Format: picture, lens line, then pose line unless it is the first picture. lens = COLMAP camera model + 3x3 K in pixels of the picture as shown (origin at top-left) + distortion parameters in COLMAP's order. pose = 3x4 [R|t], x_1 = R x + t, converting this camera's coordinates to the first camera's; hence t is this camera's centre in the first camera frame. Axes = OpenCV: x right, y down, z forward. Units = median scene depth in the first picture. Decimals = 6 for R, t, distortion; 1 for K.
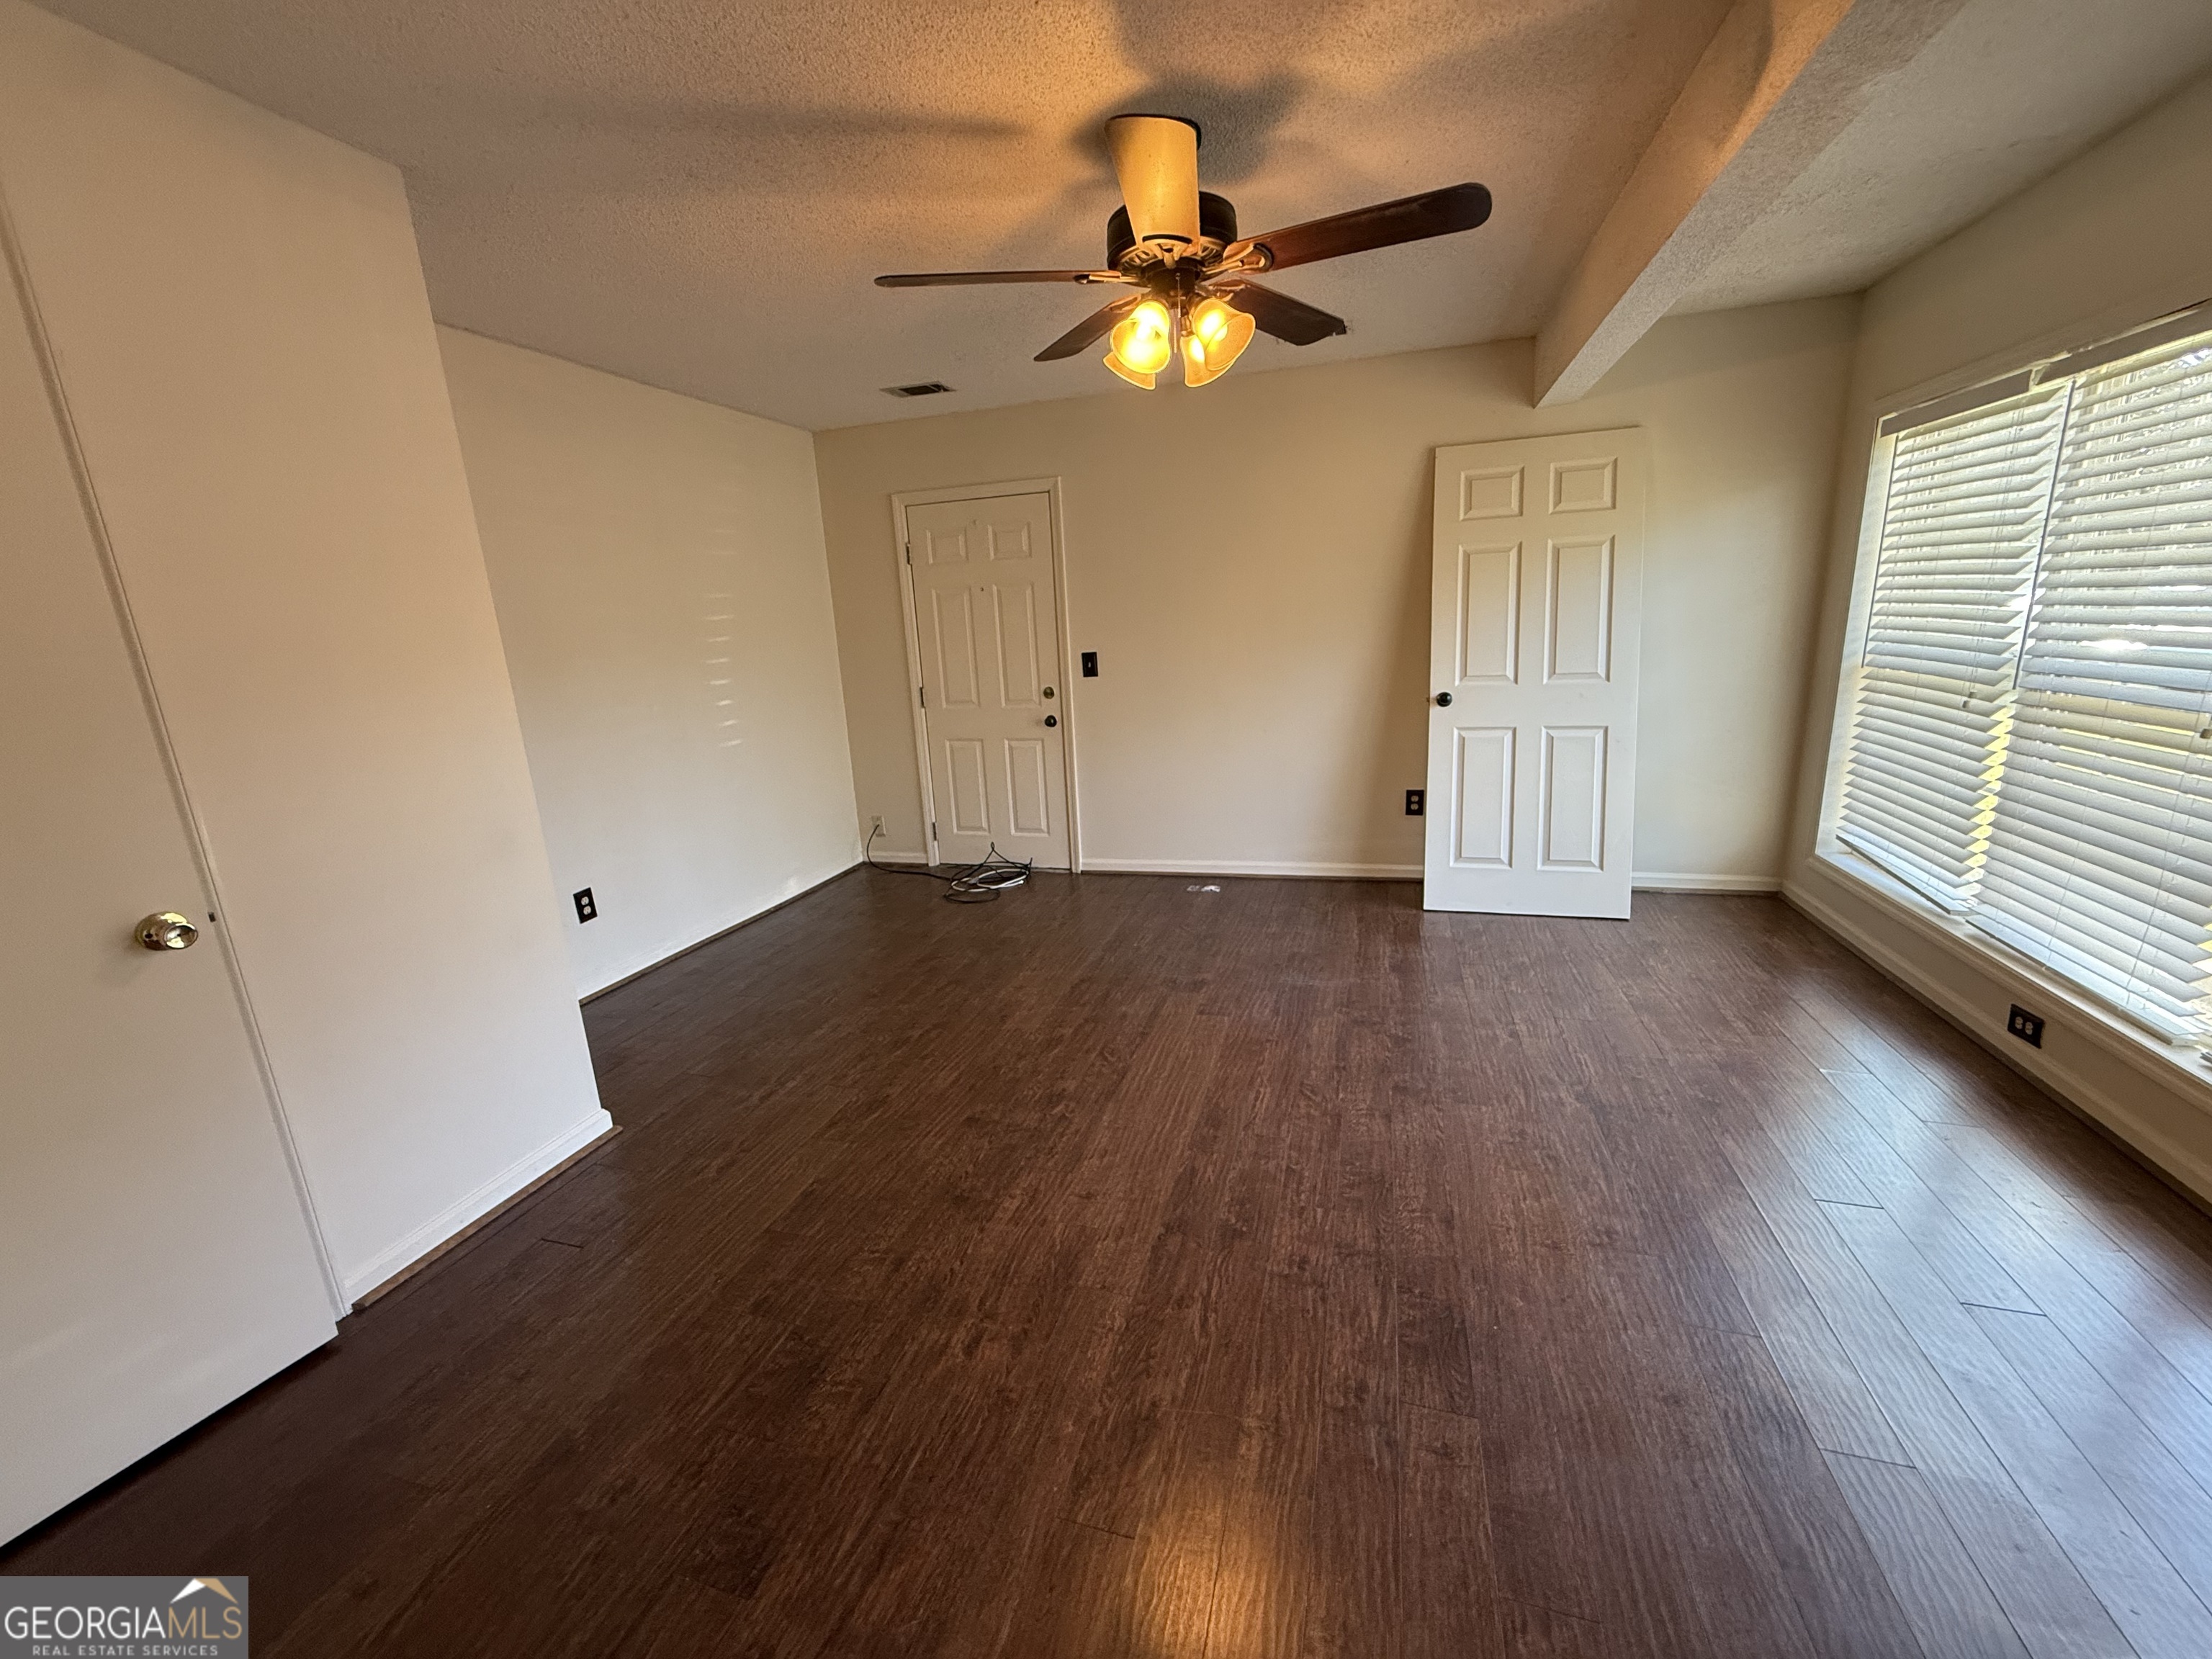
lens RADIAL K [[882.5, 0, 1099.6], [0, 882.5, 828.7], [0, 0, 1]] dist [-0.001182, 0.000433]
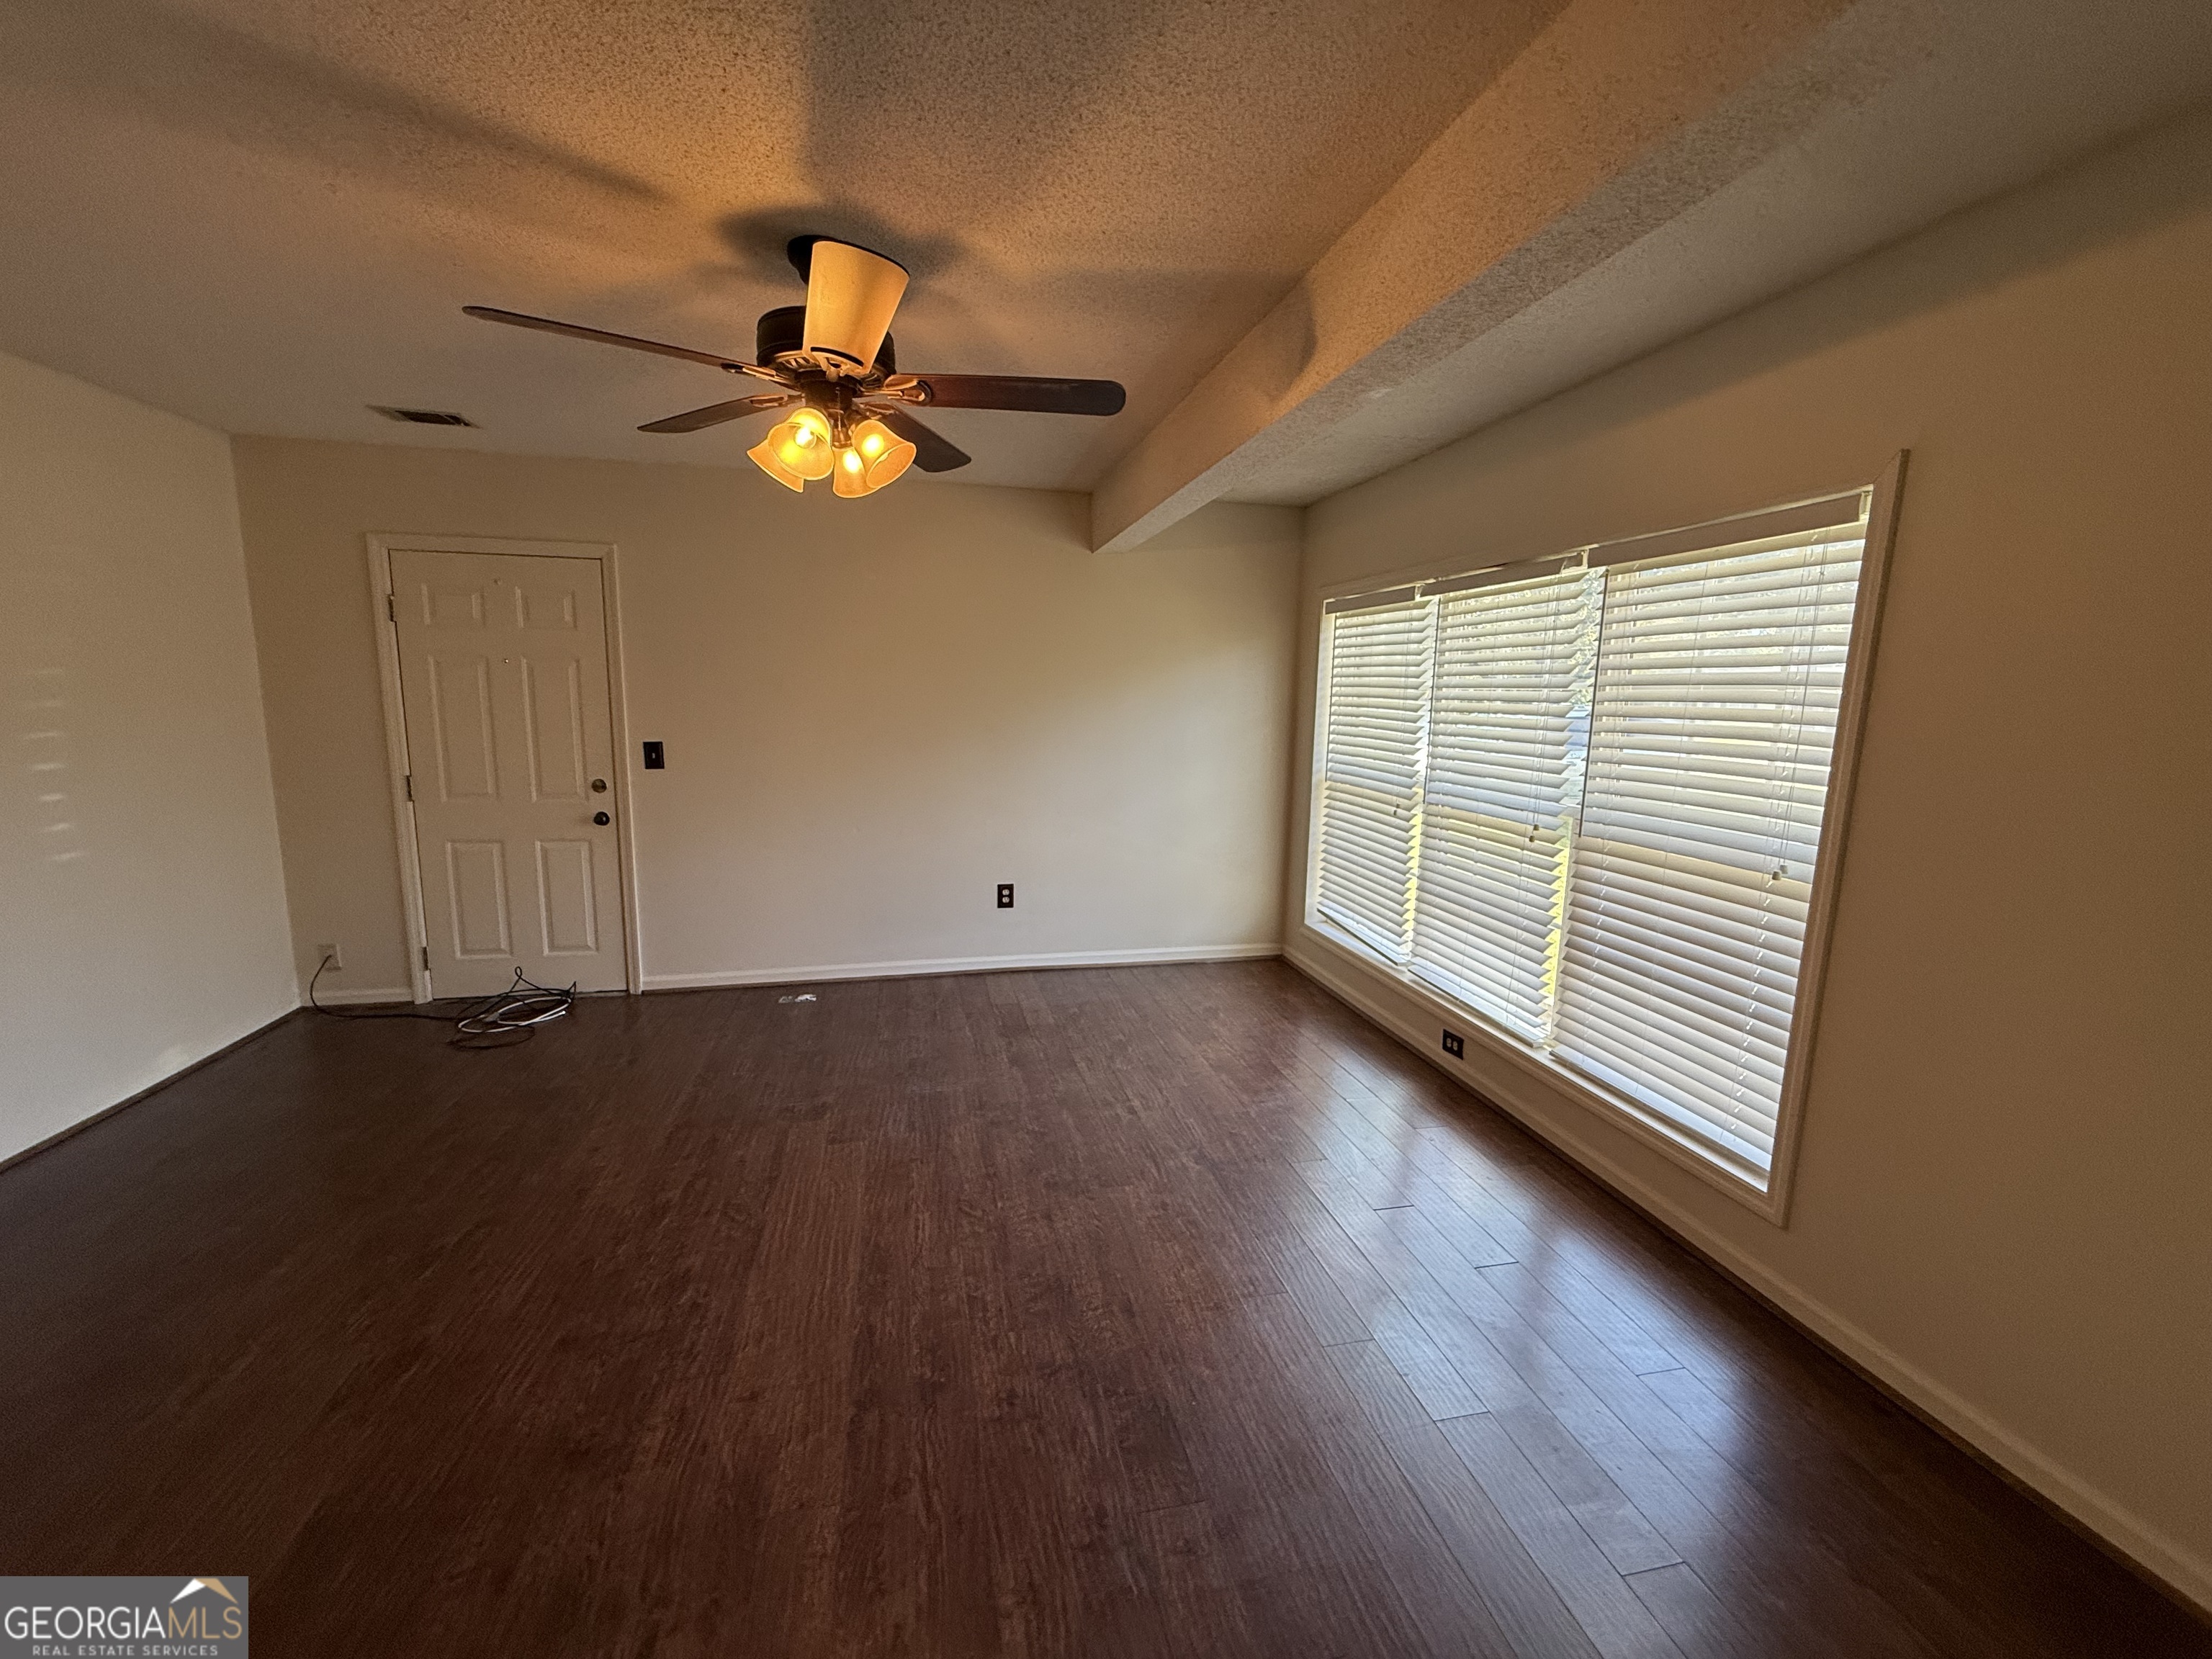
lens RADIAL K [[882.5, 0, 1098.2], [0, 882.5, 826.5], [0, 0, 1]] dist [-0.001182, 0.000433]
pose [[0.865069, -0.008438, 0.501582, -0.128654], [0.054949, 0.995436, -0.078024, -0.040074], [-0.498634, 0.095057, 0.861585, 0.043400]]
